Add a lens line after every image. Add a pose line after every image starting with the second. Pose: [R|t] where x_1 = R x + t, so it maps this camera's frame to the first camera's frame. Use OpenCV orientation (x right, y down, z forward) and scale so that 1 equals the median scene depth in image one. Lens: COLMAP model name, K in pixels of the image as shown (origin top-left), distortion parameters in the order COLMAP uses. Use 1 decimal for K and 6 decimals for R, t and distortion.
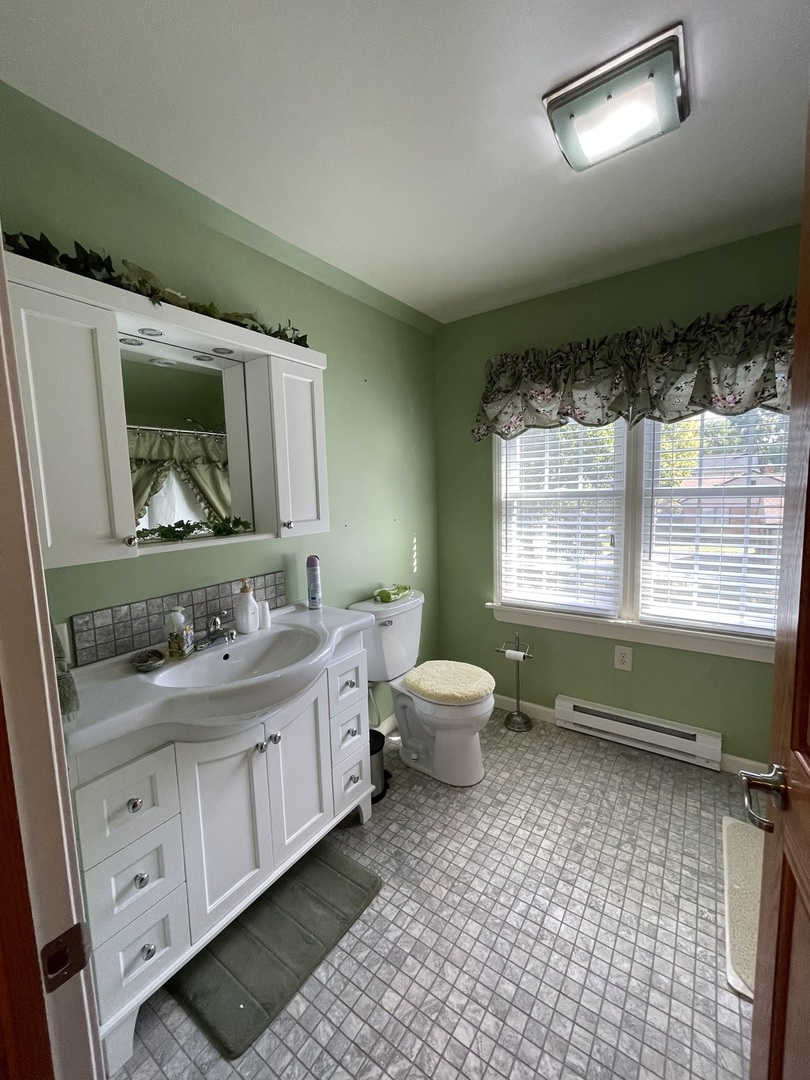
lens RADIAL K [[434.3, 0, 402.8], [0, 434.3, 538.4], [0, 0, 1]] dist [-0.006927, 0.001472]
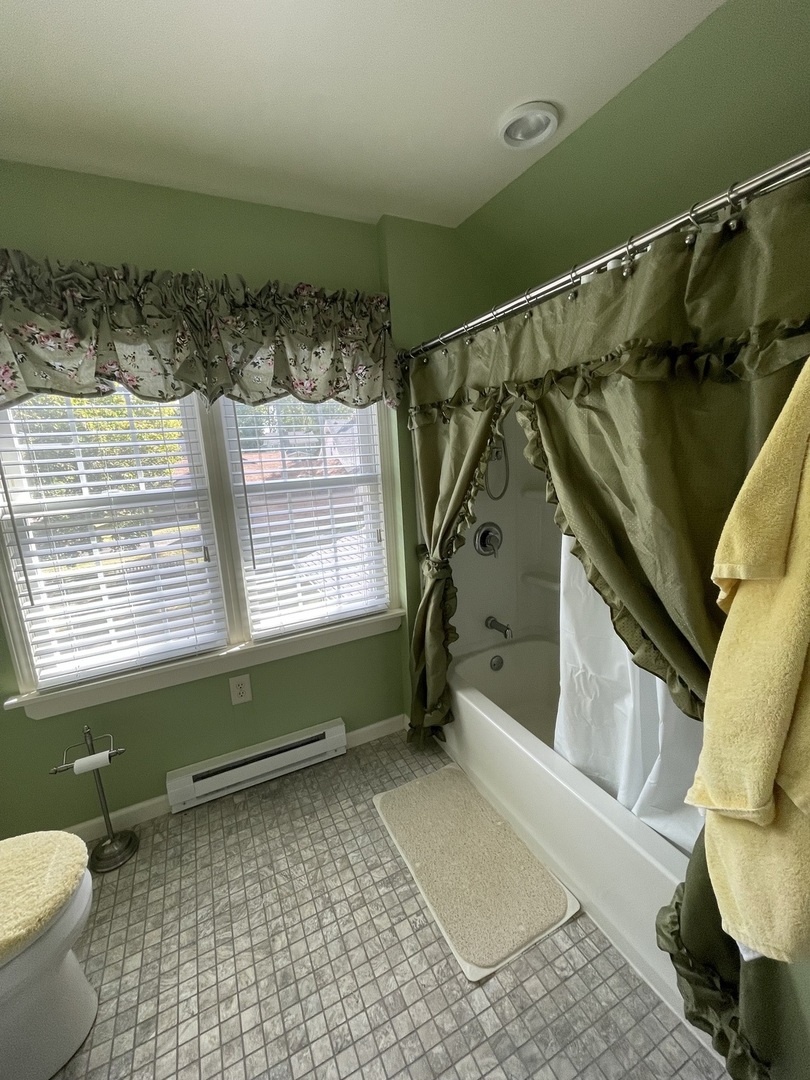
lens RADIAL K [[434.3, 0, 406.3], [0, 434.3, 537.7], [0, 0, 1]] dist [-0.006927, 0.001472]
pose [[0.485641, -0.168733, 0.857719, -0.000678], [0.141953, 0.983393, 0.113082, -0.064326], [-0.862555, 0.066839, 0.501528, 0.323921]]
